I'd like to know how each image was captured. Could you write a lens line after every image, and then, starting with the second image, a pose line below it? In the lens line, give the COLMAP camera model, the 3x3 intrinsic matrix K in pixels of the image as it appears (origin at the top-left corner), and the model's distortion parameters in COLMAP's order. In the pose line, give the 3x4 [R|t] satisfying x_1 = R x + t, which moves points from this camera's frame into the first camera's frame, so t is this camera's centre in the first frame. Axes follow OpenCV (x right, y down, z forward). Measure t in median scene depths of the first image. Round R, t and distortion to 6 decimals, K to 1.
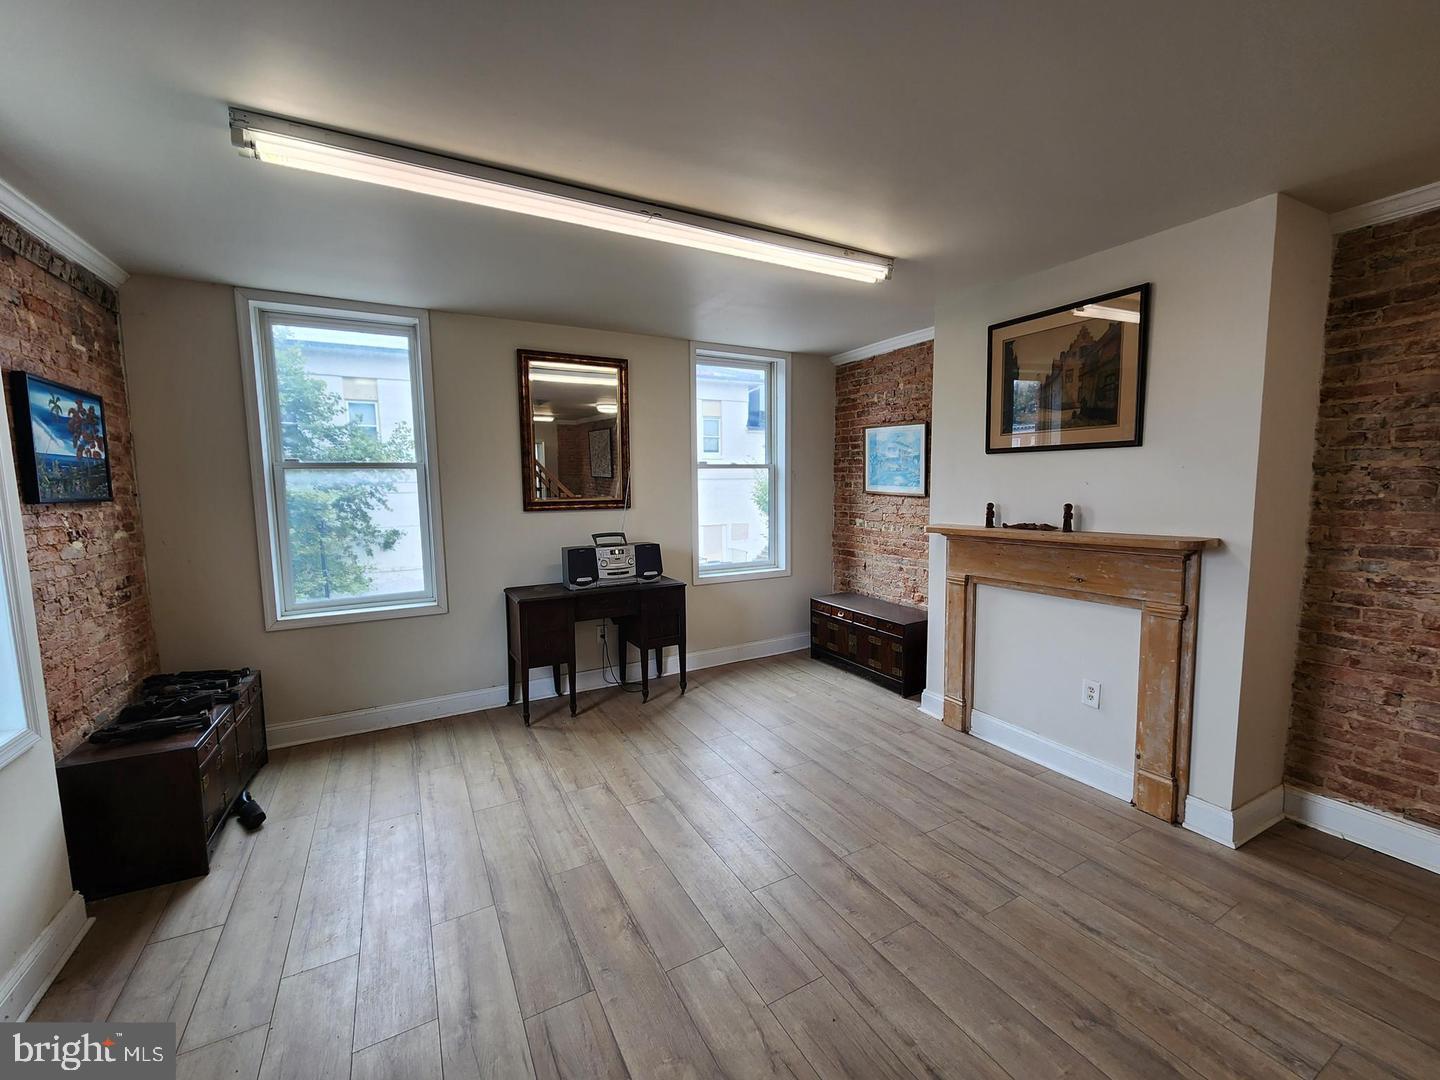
lens RADIAL K [[595.5, 0, 723.6], [0, 595.5, 544.4], [0, 0, 1]] dist [-0.001381, 0.000022]
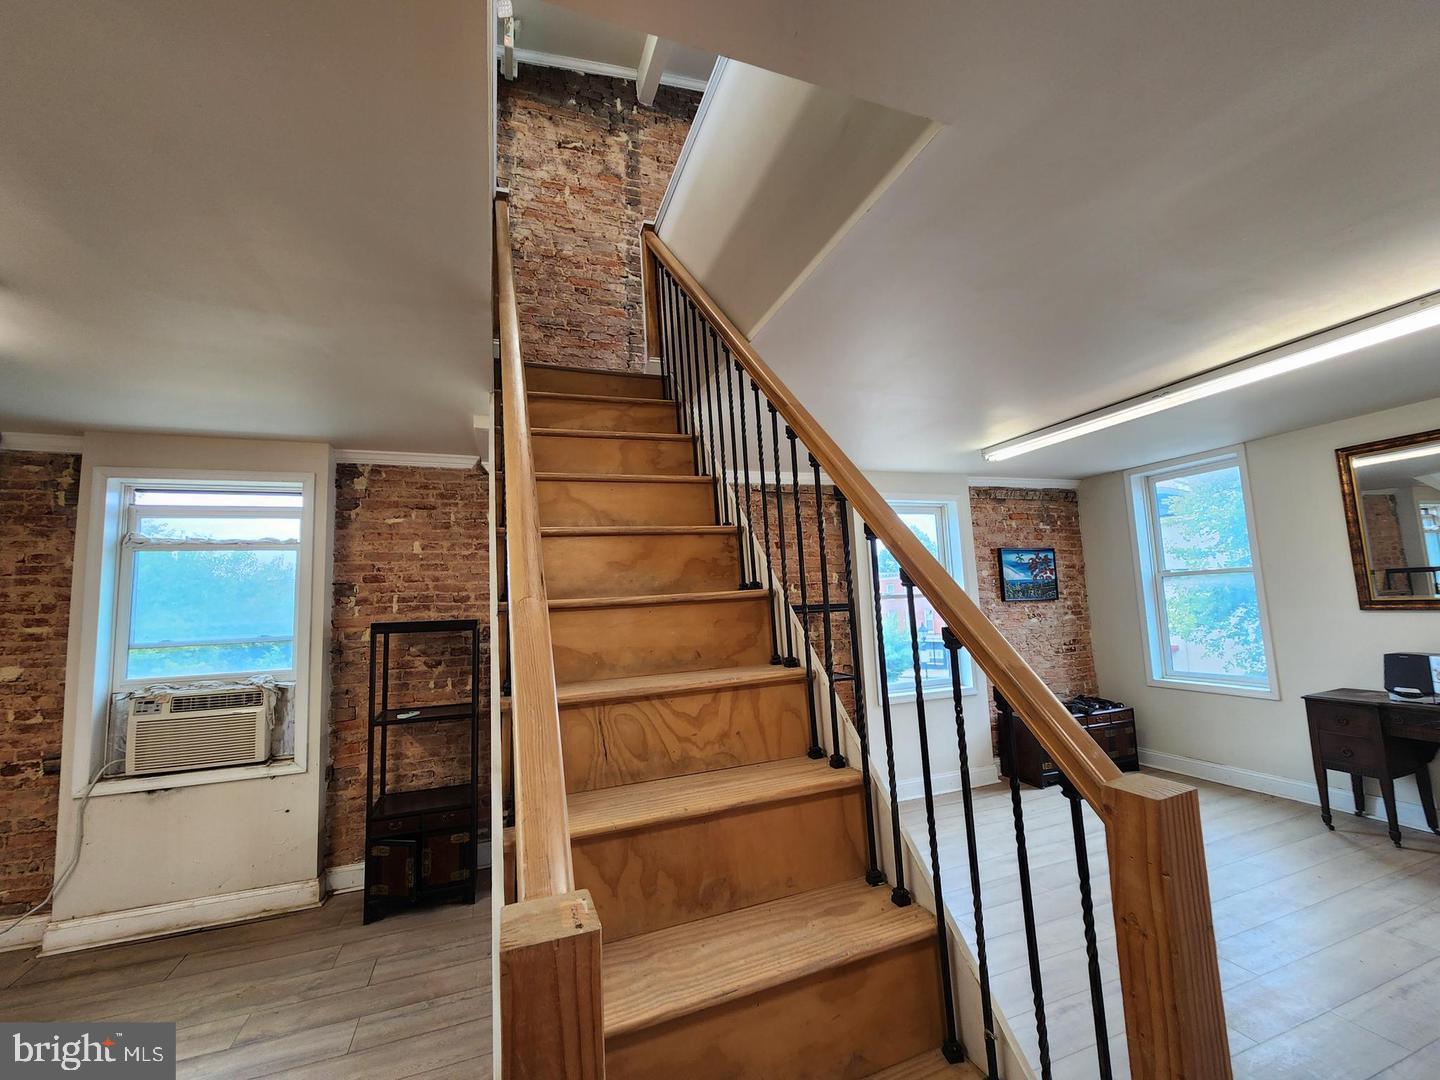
lens RADIAL K [[595.5, 0, 723.6], [0, 595.5, 544.4], [0, 0, 1]] dist [-0.001381, 0.000022]
pose [[-0.144437, -0.080450, -0.986238, 0.791978], [-0.058717, 0.995630, -0.072617, -0.032432], [0.987770, 0.047420, -0.148529, 0.127445]]
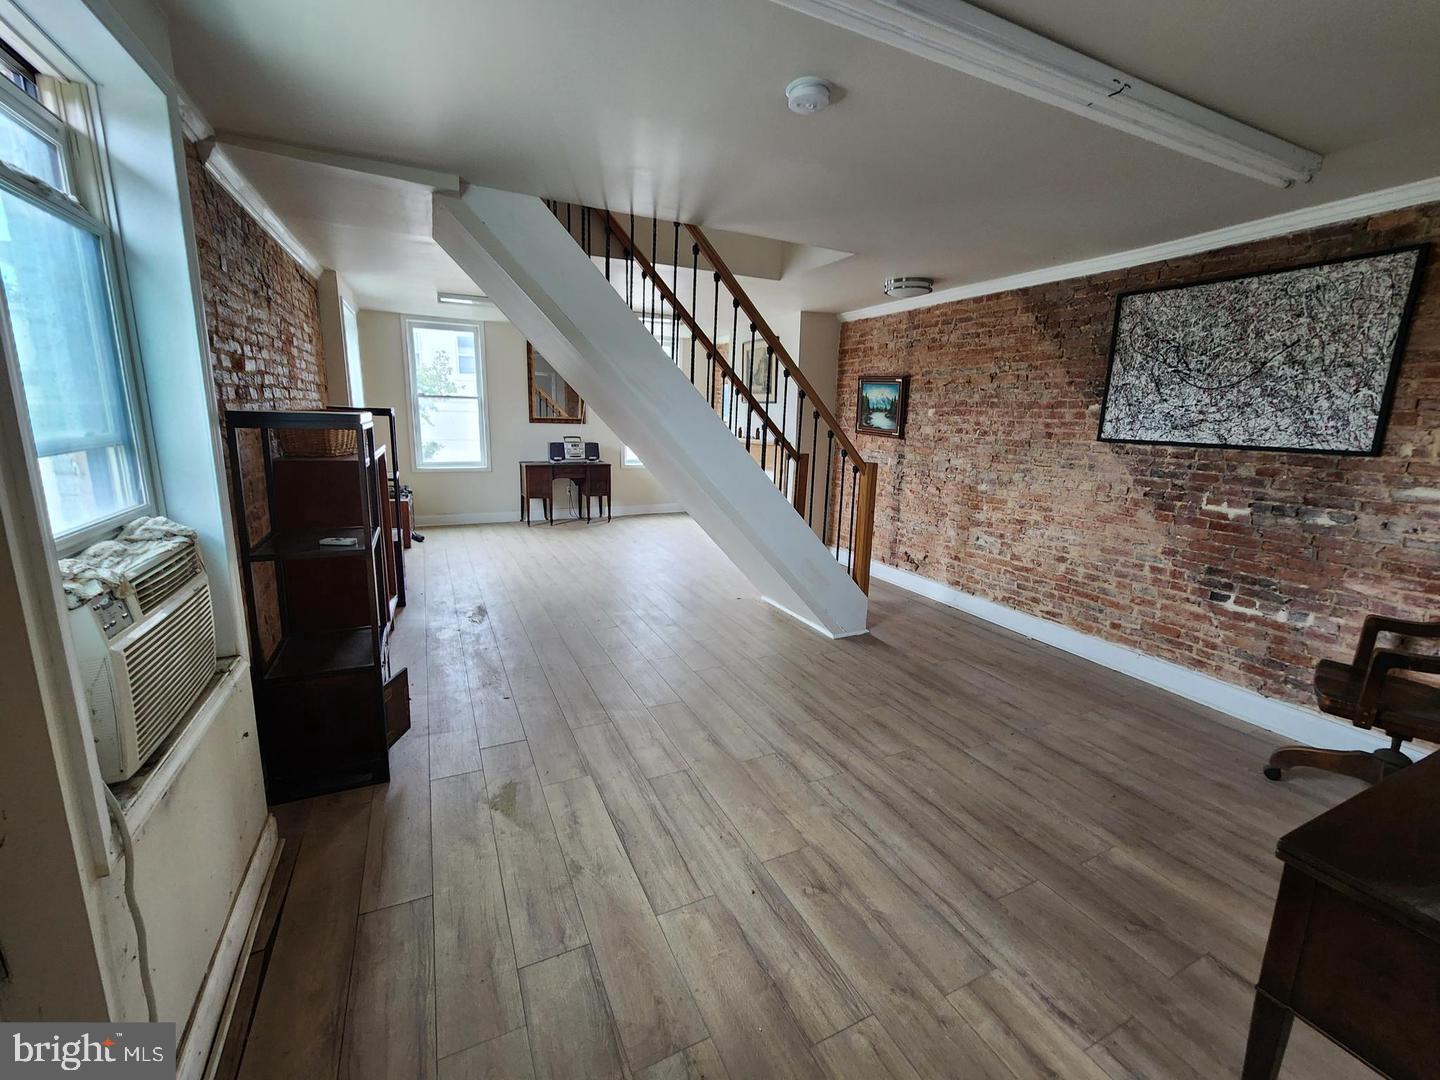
lens RADIAL K [[606.4, 0, 720.0], [0, 606.4, 540.0], [0, 0, 1]] dist [0.001343, 0.000695]
pose [[0.997818, 0.050370, -0.042687, 0.416903], [-0.045700, 0.993518, 0.104083, 0.095365], [0.047653, -0.101905, 0.993652, -1.050307]]
